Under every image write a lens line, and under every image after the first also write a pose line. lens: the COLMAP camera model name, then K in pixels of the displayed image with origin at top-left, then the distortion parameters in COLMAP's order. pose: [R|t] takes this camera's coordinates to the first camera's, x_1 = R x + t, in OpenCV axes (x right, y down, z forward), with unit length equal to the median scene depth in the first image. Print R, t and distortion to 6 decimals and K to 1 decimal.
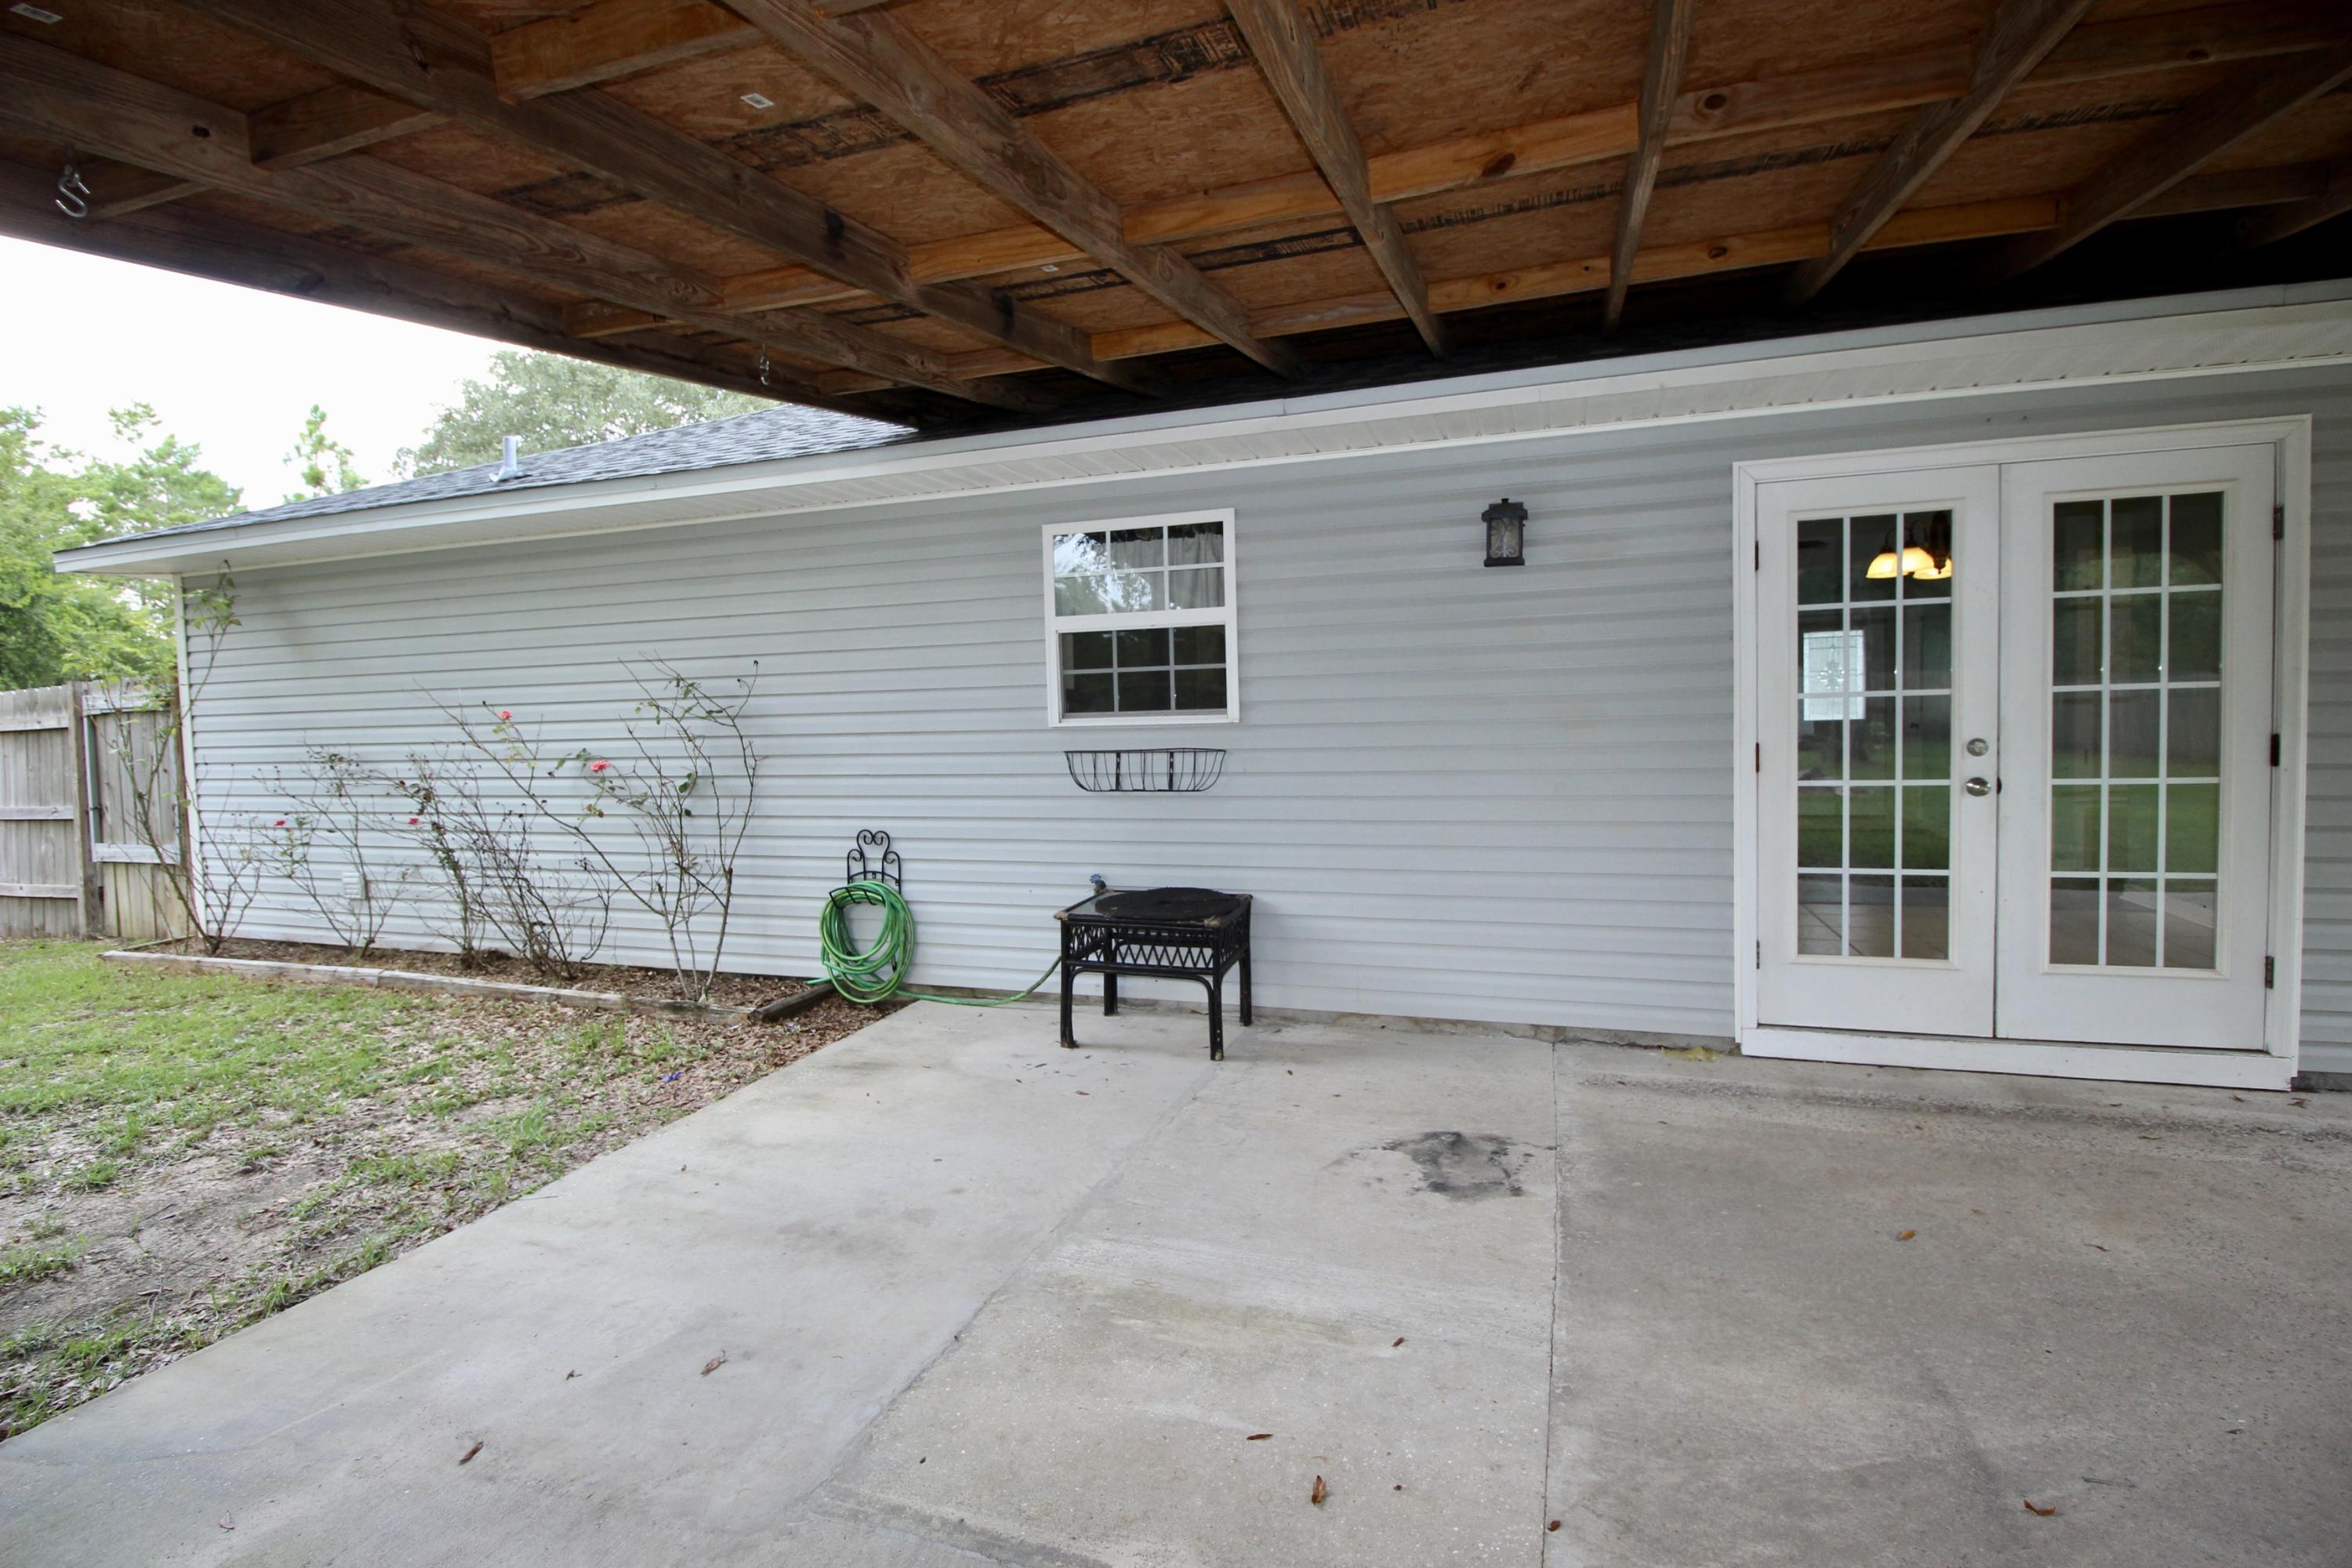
lens RADIAL K [[1100.9, 0, 1176.0], [0, 1100.9, 784.0], [0, 0, 1]] dist [0.000212, -0.011838]
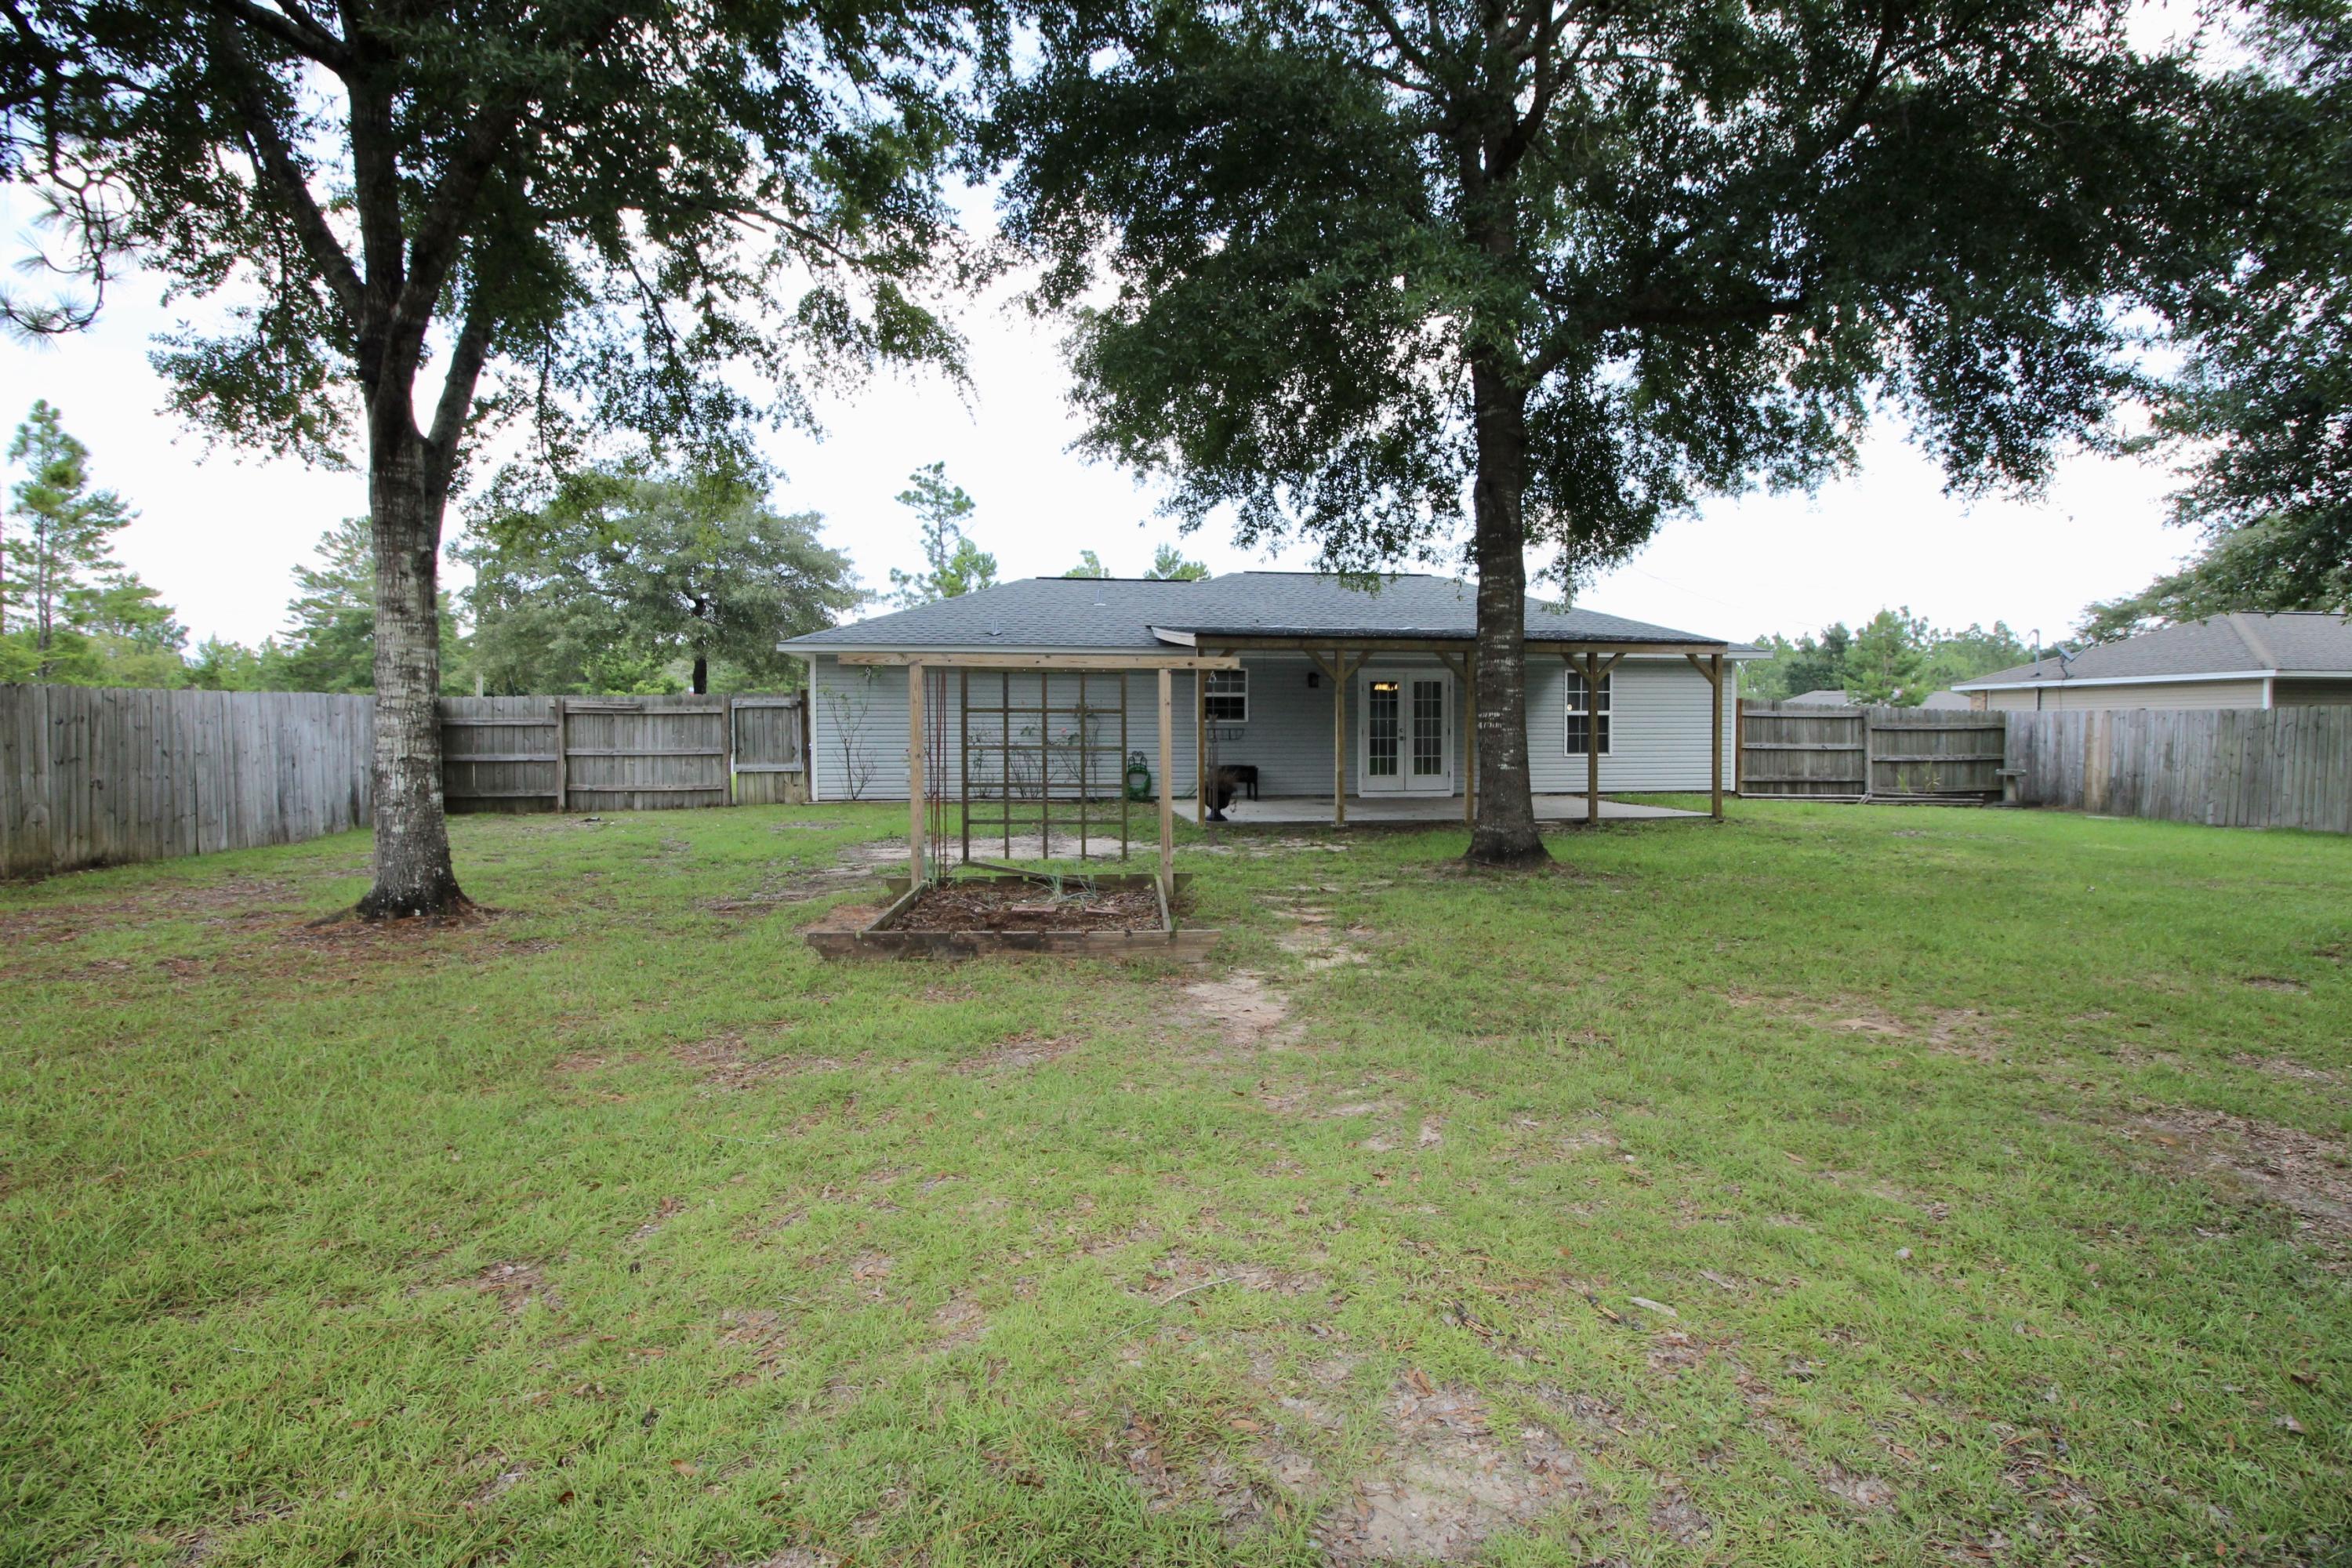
lens RADIAL K [[1089.5, 0, 1182.8], [0, 1089.5, 769.2], [0, 0, 1]] dist [-0.002225, -0.012140]
pose [[0.892491, -0.002473, 0.451058, -1.934460], [0.004240, 0.999987, -0.002906, 0.124207], [-0.451045, 0.004506, 0.892490, -2.399961]]
